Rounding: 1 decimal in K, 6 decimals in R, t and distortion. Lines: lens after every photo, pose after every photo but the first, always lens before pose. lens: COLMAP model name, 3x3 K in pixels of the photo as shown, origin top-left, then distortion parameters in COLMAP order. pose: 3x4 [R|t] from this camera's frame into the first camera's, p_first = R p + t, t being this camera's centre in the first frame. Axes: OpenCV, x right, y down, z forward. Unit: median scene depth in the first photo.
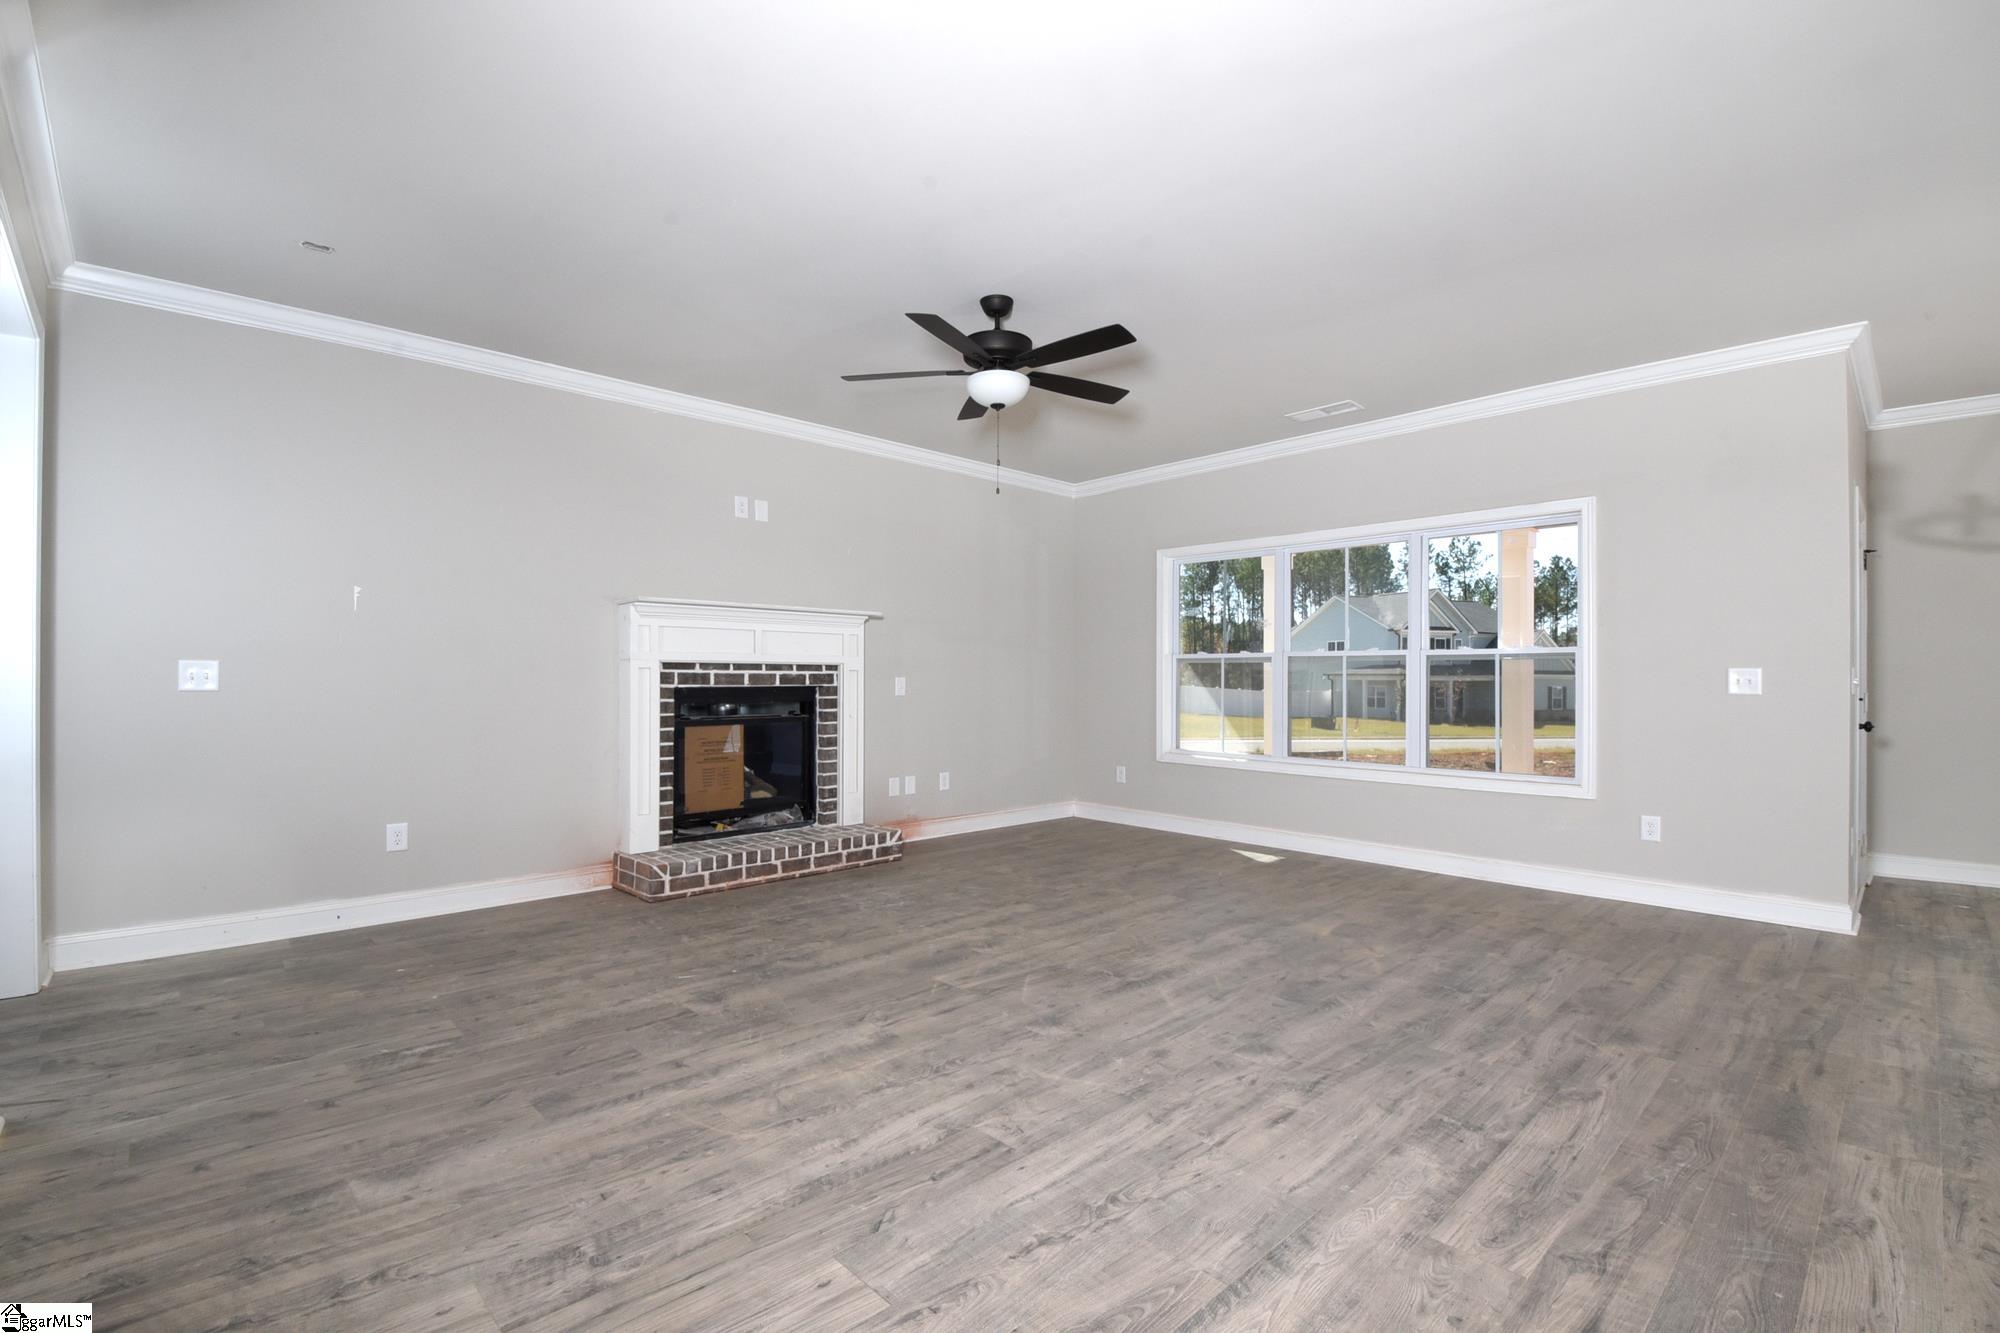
lens RADIAL K [[885.3, 0, 1063.8], [0, 885.3, 672.2], [0, 0, 1]] dist [0.003048, -0.017712]
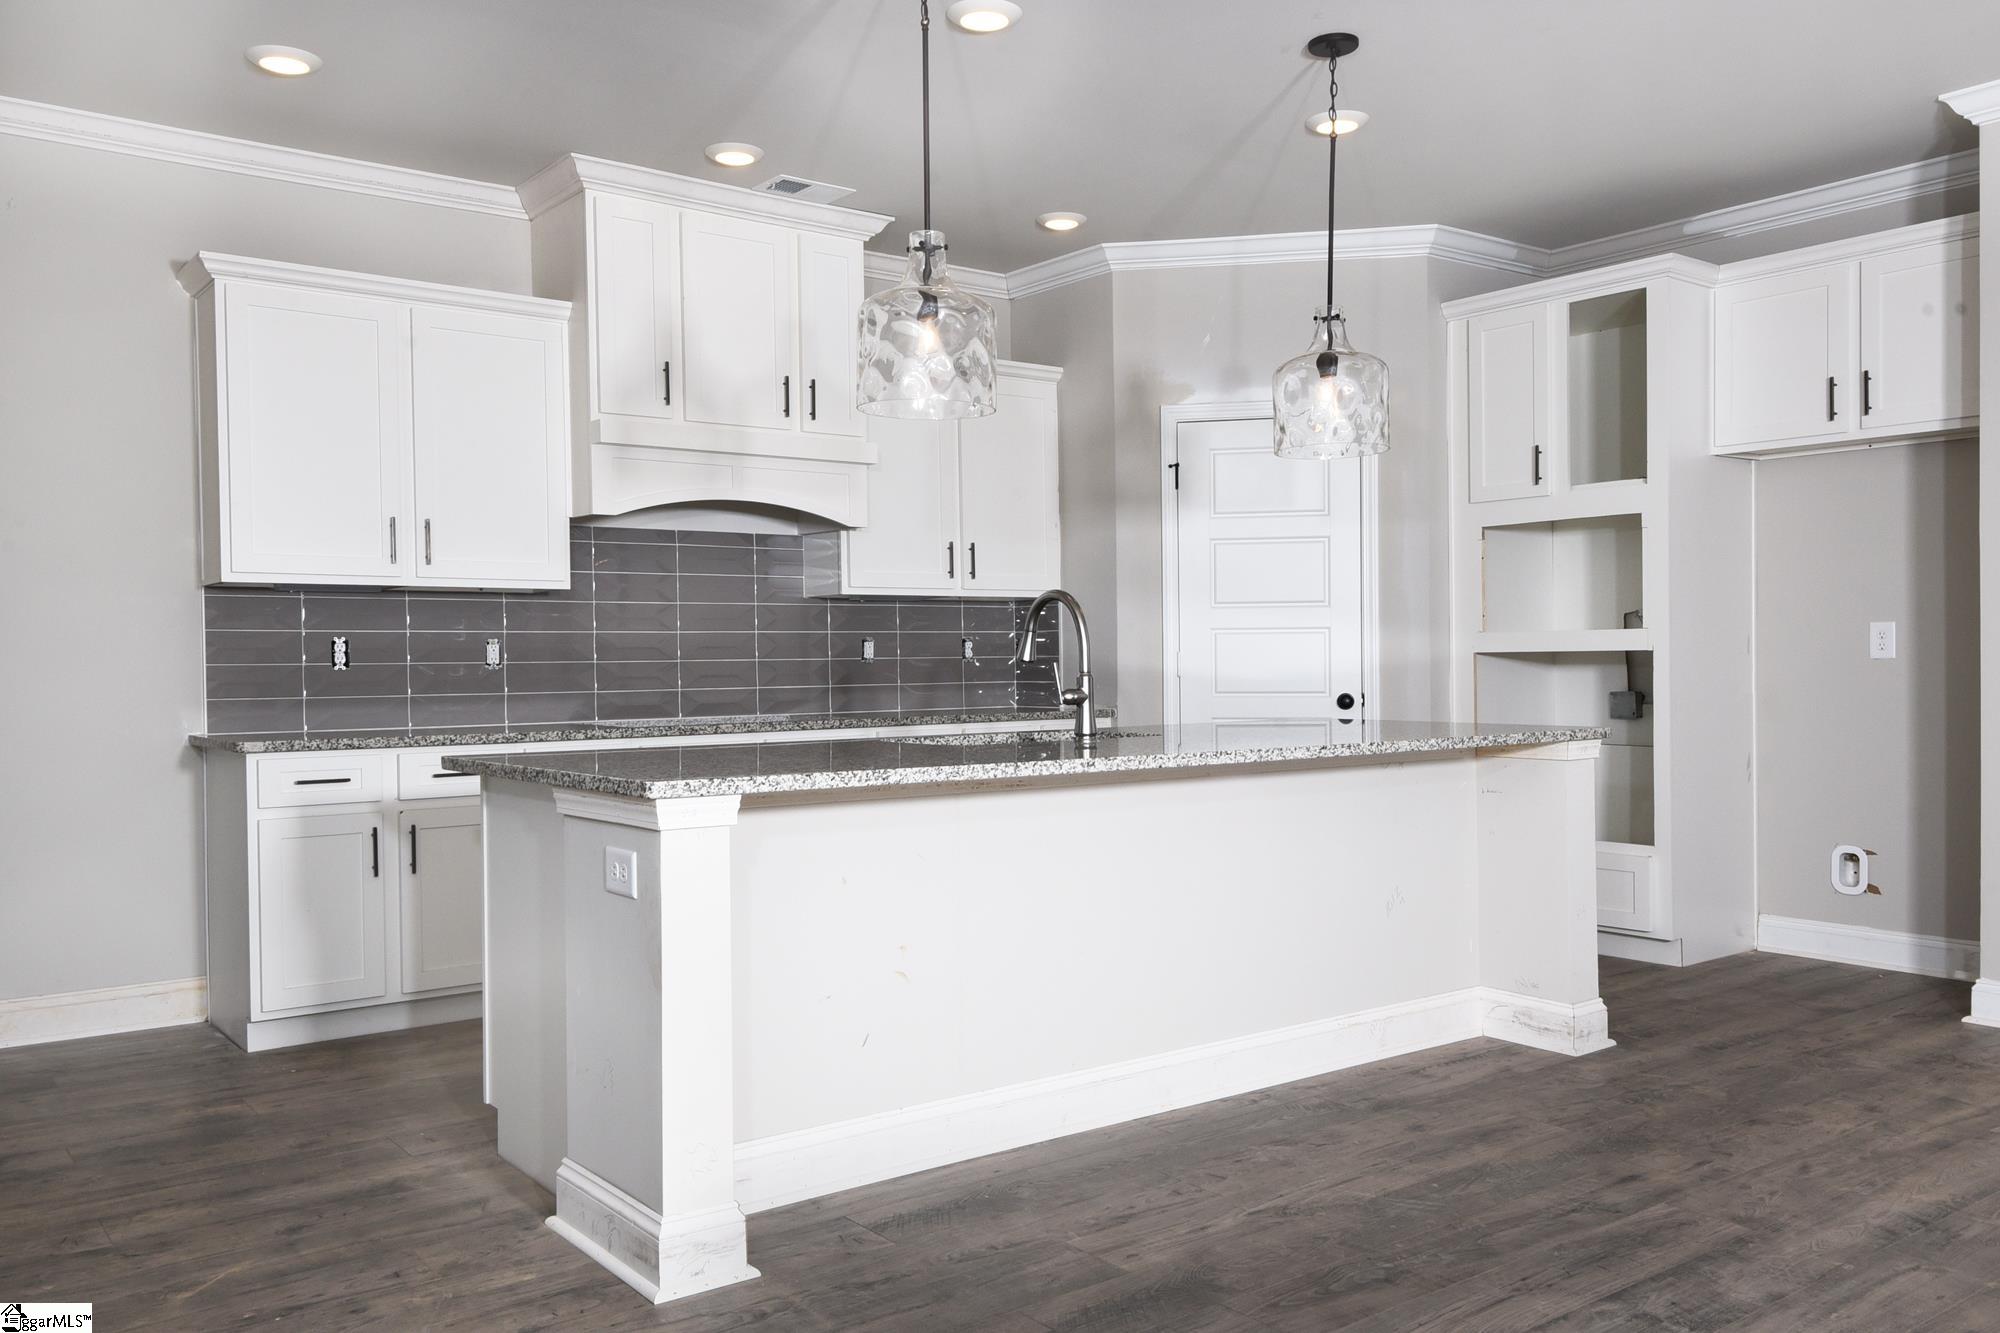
lens RADIAL K [[1588.5, 0, 1050.3], [0, 1588.5, 671.7], [0, 0, 1]] dist [0.030727, -0.007356]
pose [[-0.990257, -0.005341, 0.139147, 0.632495], [-0.004194, 0.999955, 0.008532, 0.014531], [-0.139186, 0.007865, -0.990235, 1.921475]]
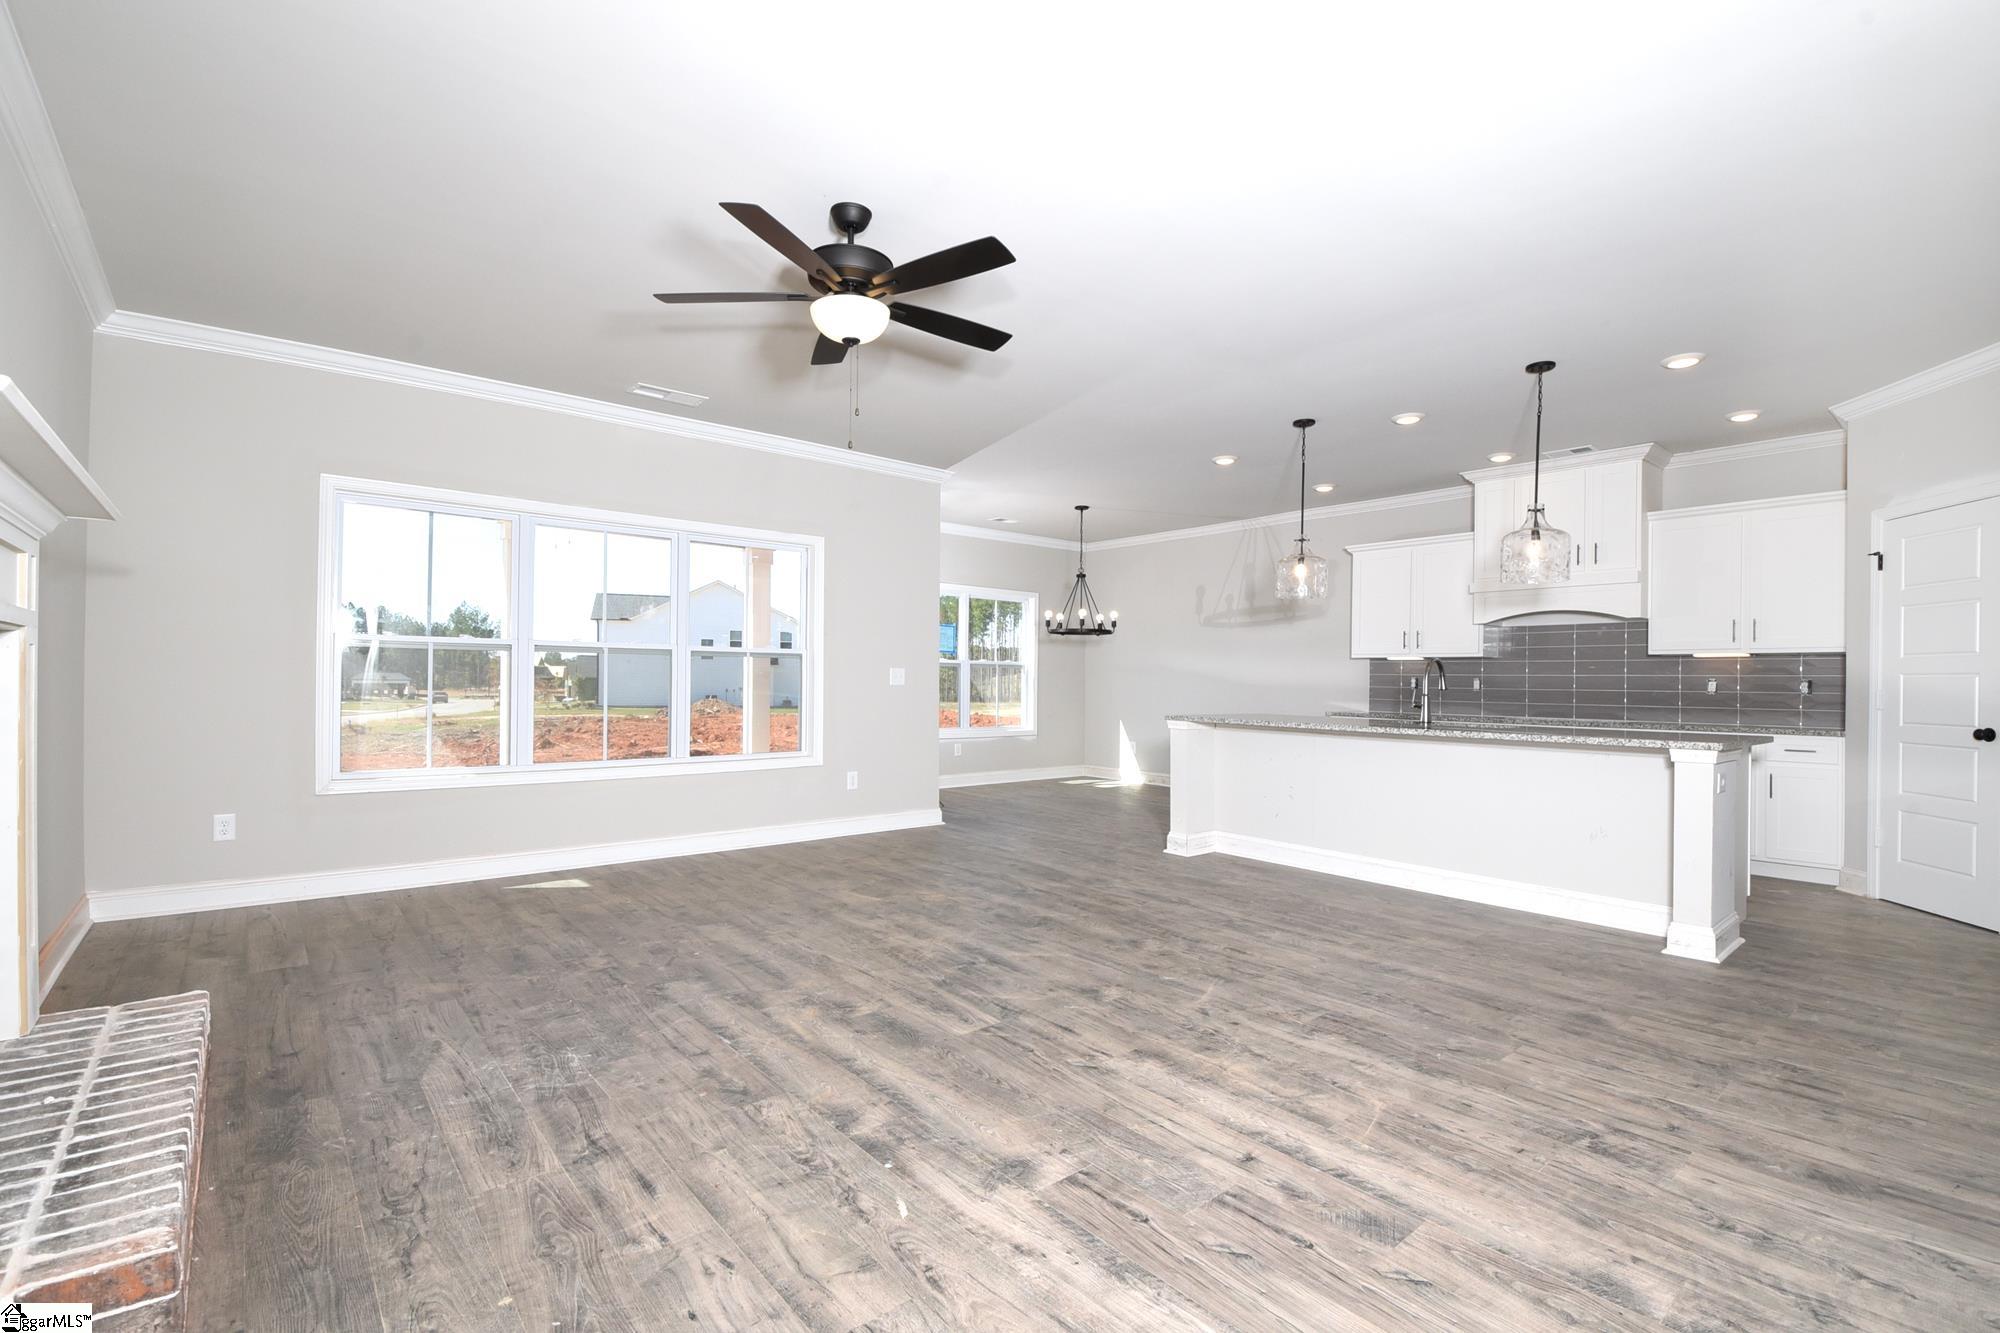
lens RADIAL K [[878.9, 0, 962.2], [0, 878.9, 681.4], [0, 0, 1]] dist [0.002023, -0.015951]
pose [[0.133268, -0.009658, 0.991033, -1.228519], [-0.018335, 0.999757, 0.012209, -0.003108], [-0.990910, -0.019797, 0.133058, 1.123618]]
